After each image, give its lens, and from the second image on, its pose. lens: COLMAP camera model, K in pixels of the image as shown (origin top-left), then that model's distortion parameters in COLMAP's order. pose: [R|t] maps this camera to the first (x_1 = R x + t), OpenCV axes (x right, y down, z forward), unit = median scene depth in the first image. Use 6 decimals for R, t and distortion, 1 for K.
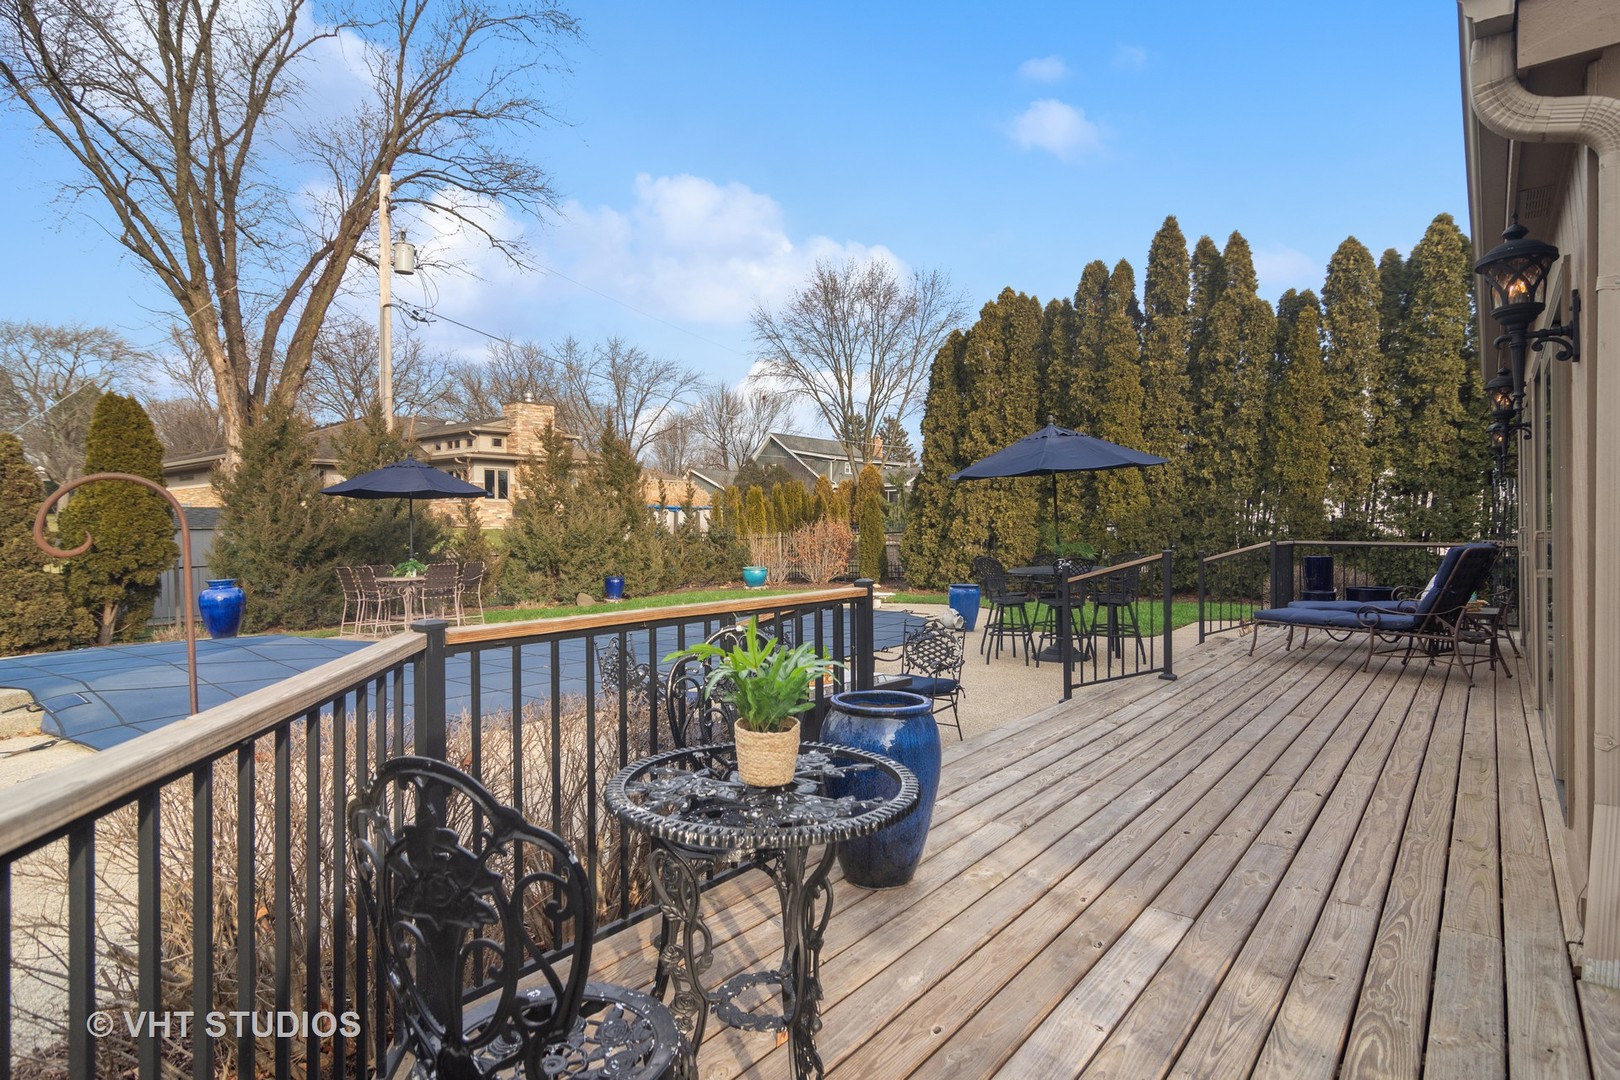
lens RADIAL K [[893.5, 0, 814.0], [0, 893.5, 530.5], [0, 0, 1]] dist [-0.000347, 0.002018]
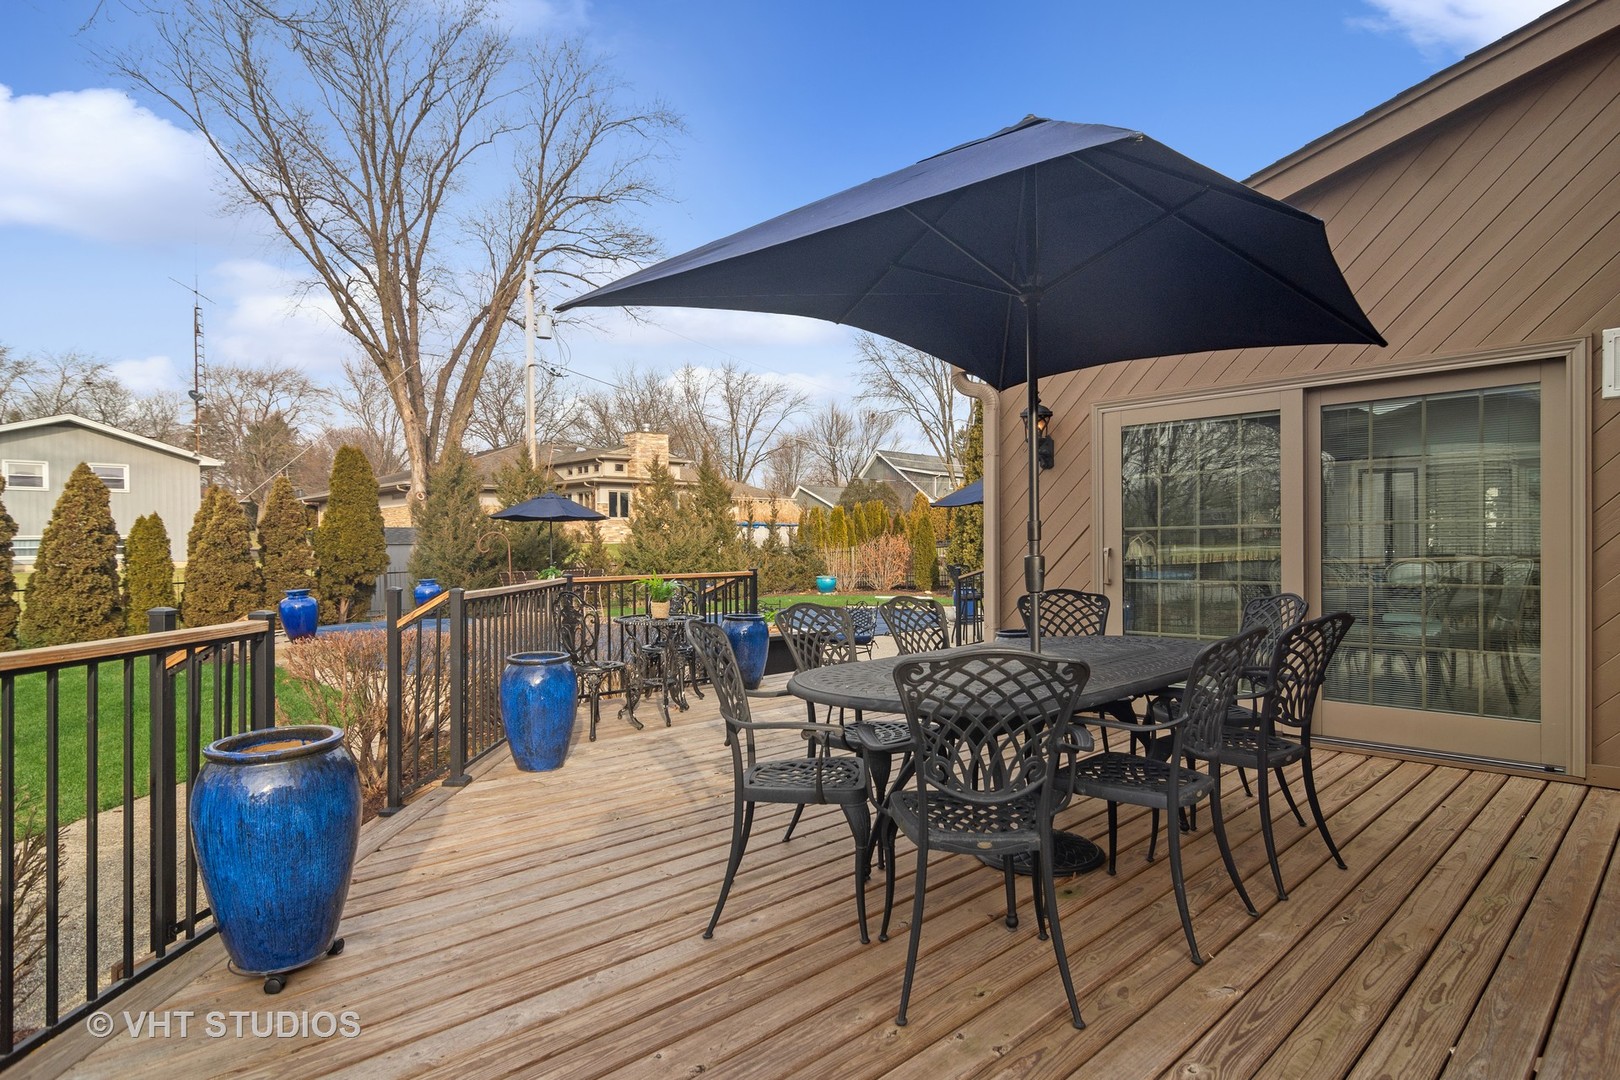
lens RADIAL K [[925.2, 0, 810.0], [0, 925.2, 540.0], [0, 0, 1]] dist [0.001769, 0.000588]
pose [[0.989592, -0.001052, -0.143894, 0.091293], [0.000344, 0.999988, -0.004947, -0.000594], [0.143898, 0.004846, 0.989581, -0.217861]]
